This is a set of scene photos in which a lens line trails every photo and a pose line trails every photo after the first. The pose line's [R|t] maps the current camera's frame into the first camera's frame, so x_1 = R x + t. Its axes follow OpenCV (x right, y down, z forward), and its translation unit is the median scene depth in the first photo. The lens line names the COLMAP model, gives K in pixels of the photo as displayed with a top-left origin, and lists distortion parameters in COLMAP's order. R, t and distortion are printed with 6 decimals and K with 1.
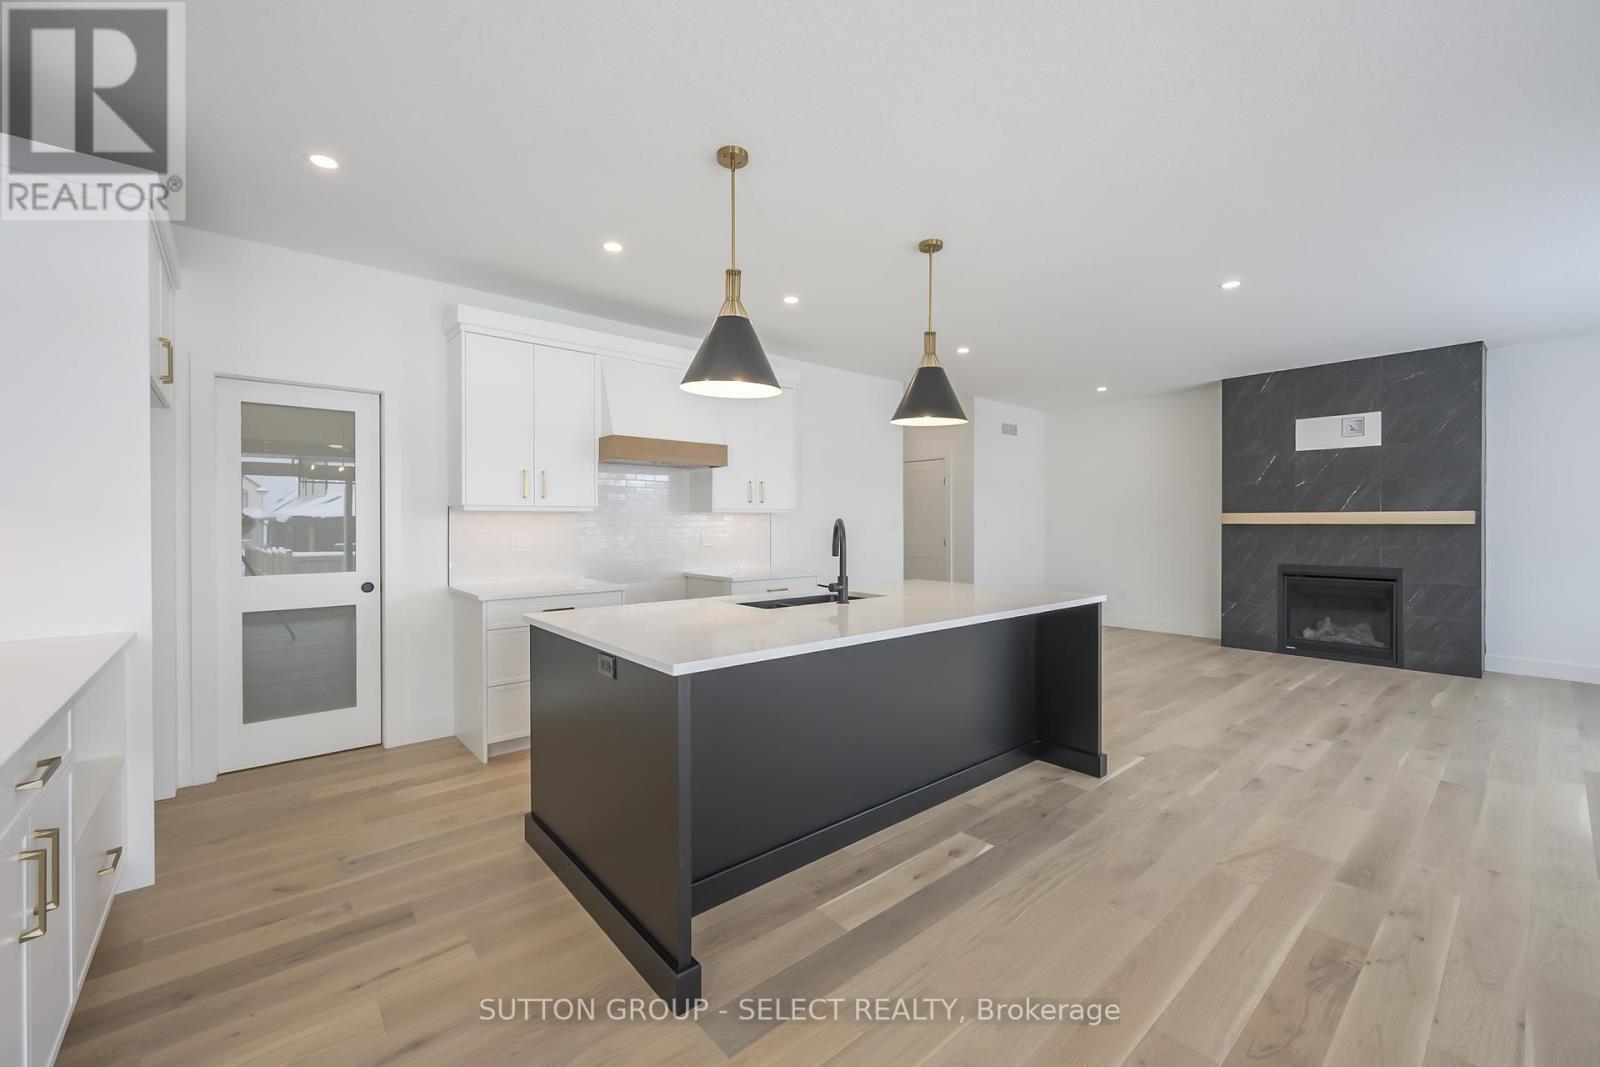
lens RADIAL K [[636.8, 0, 758.9], [0, 636.8, 526.3], [0, 0, 1]] dist [-0.004160, 0.000815]
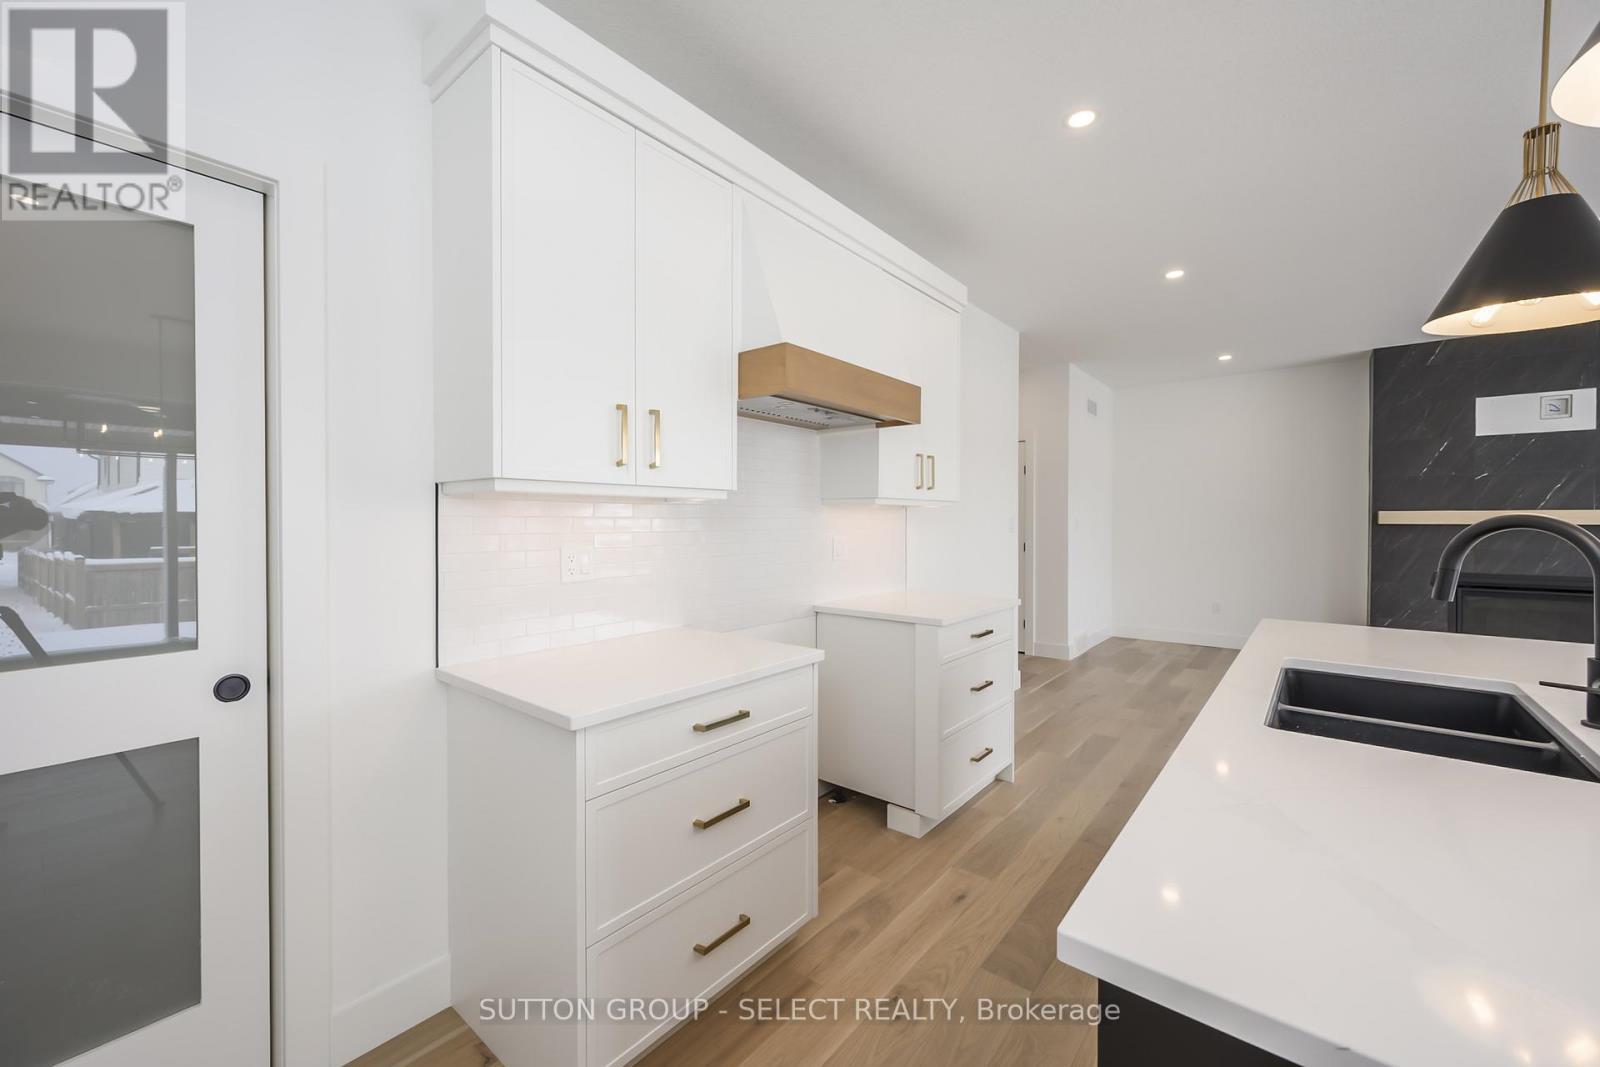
lens RADIAL K [[636.8, 0, 752.1], [0, 636.8, 528.5], [0, 0, 1]] dist [-0.004160, 0.000815]
pose [[0.985669, -0.000162, 0.168692, -0.228557], [-0.000987, 0.999977, 0.006725, -0.002651], [-0.168690, -0.006795, 0.985646, 0.351409]]
